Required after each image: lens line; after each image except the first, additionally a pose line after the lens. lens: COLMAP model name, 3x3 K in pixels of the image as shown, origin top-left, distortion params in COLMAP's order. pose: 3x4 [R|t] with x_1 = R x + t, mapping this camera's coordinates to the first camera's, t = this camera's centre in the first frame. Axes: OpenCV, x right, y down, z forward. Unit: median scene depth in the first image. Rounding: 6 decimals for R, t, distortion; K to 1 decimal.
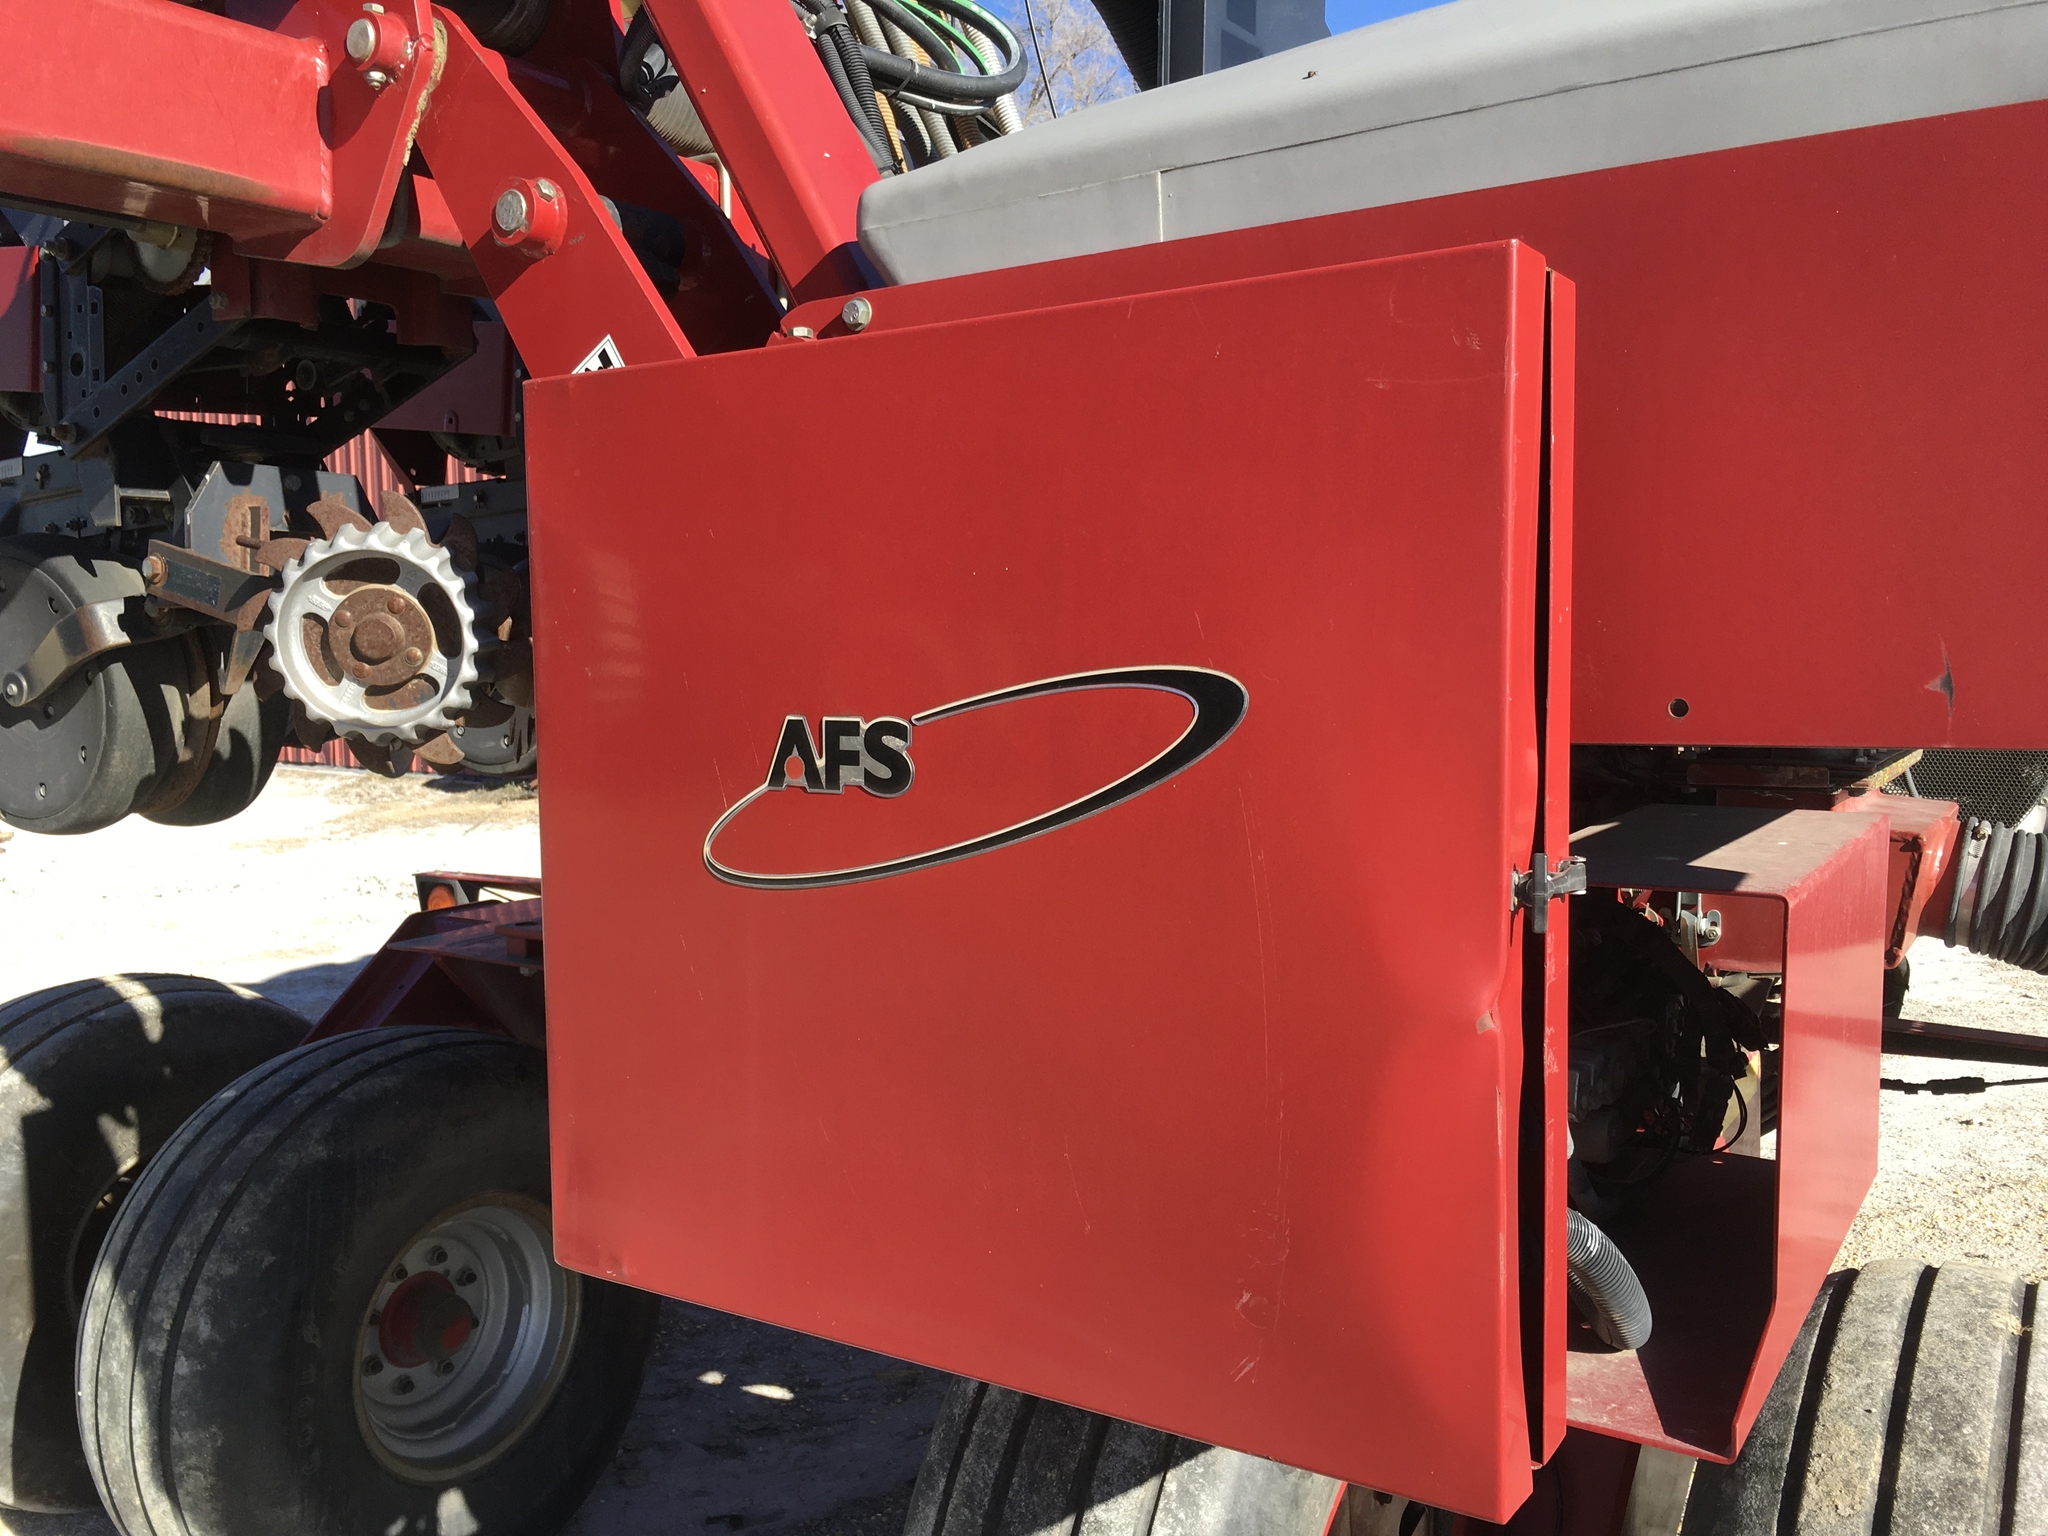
lens RADIAL K [[1687.3, 0, 1052.1], [0, 1687.3, 769.0], [0, 0, 1]] dist [0.085824, -0.101496]
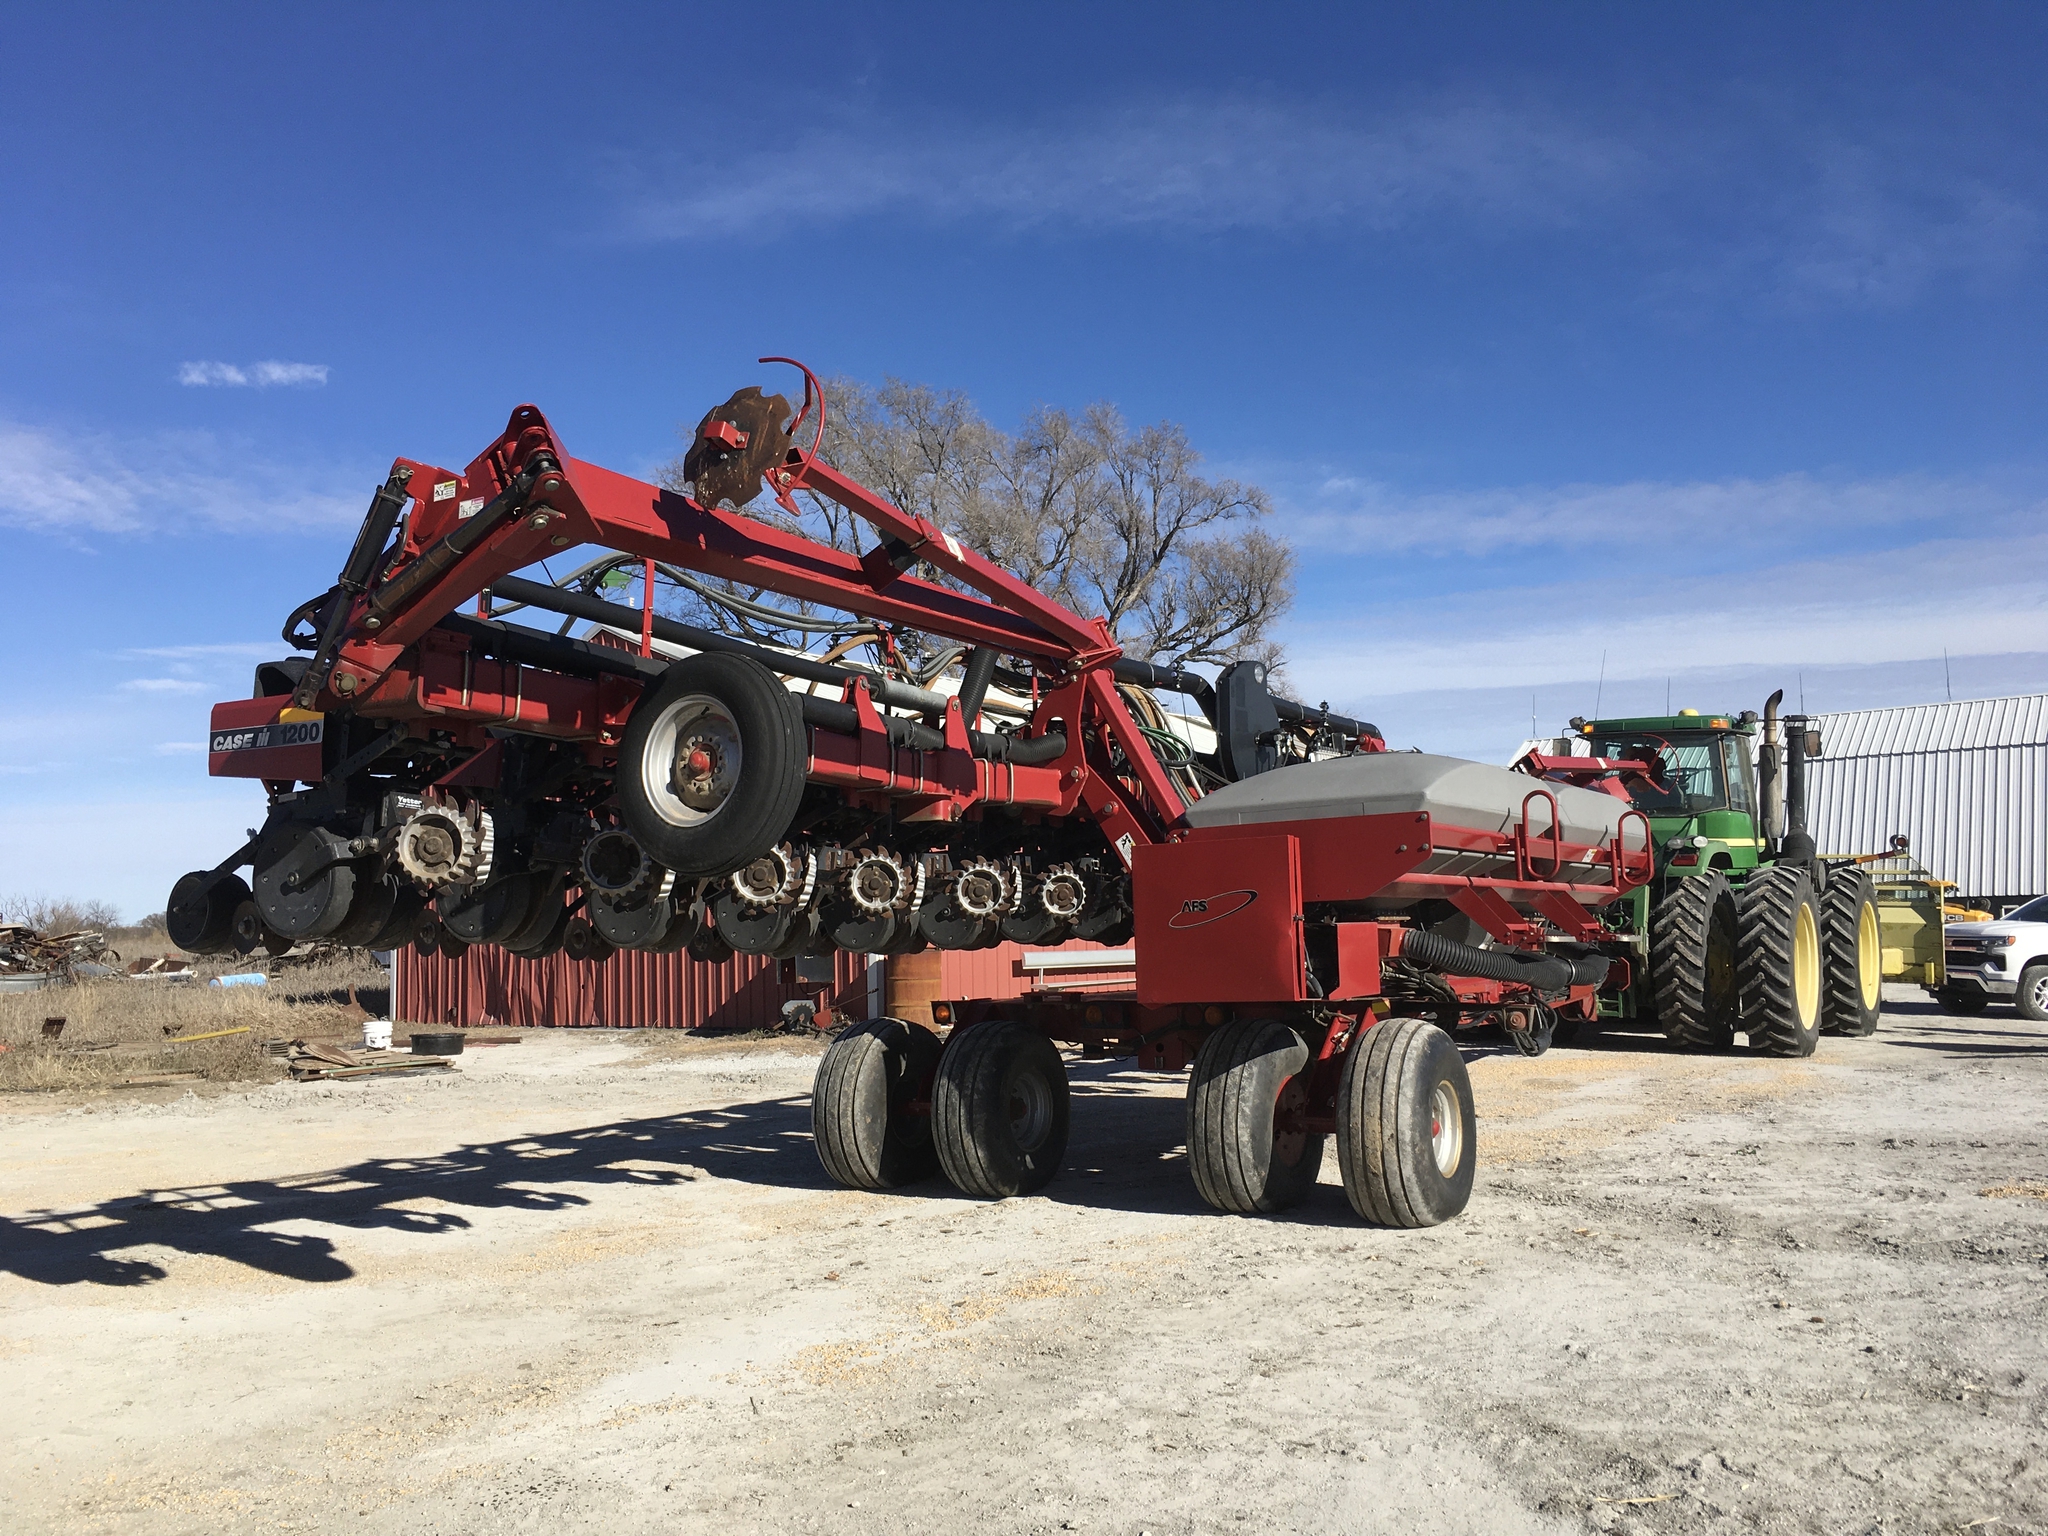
lens RADIAL K [[1687.3, 0, 1052.1], [0, 1687.3, 769.0], [0, 0, 1]] dist [0.085824, -0.101496]
pose [[0.999901, -0.014060, -0.000483, -0.420621], [0.013708, 0.981433, -0.191314, 0.451160], [0.003164, 0.191289, 0.981529, -3.452186]]
